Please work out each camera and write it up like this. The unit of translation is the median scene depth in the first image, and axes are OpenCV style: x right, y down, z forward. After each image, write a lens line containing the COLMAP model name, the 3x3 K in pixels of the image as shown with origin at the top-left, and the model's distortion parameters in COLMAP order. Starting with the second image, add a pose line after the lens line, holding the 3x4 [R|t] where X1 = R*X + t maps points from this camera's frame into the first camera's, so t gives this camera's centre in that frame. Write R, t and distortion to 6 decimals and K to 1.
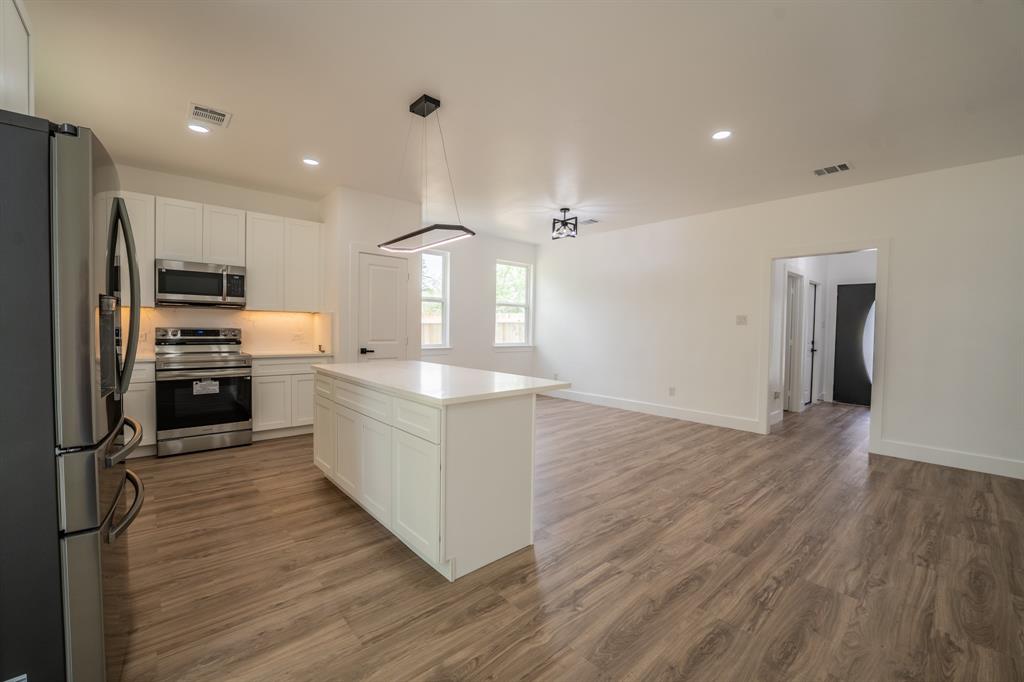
lens RADIAL K [[416.7, 0, 501.1], [0, 416.7, 340.8], [0, 0, 1]] dist [-0.023112, -0.000394]
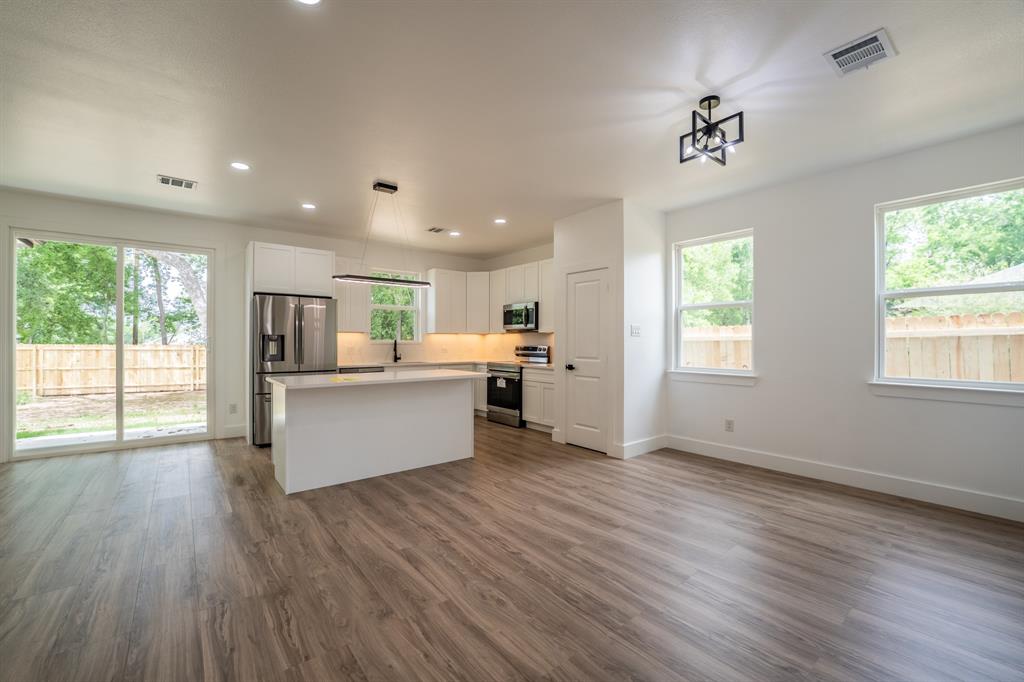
lens RADIAL K [[416.7, 0, 506.0], [0, 416.7, 338.4], [0, 0, 1]] dist [-0.023112, -0.000394]
pose [[-0.045543, -0.023866, -0.998677, 0.840004], [-0.036449, 0.999089, -0.022214, -0.021924], [0.998297, 0.035389, -0.046371, 1.032418]]
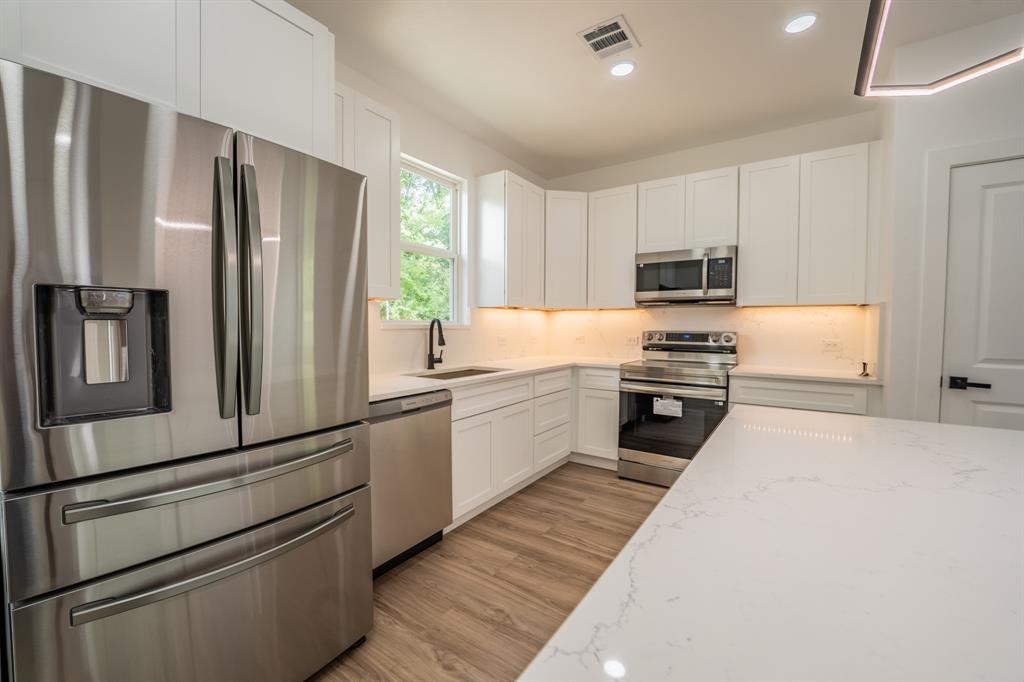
lens RADIAL K [[416.7, 0, 504.3], [0, 416.7, 340.7], [0, 0, 1]] dist [-0.023112, -0.000394]
pose [[0.241014, 0.022551, -0.970260, -0.027510], [-0.031917, 0.999373, 0.015299, -0.014386], [0.969997, 0.027280, 0.241582, 0.479559]]
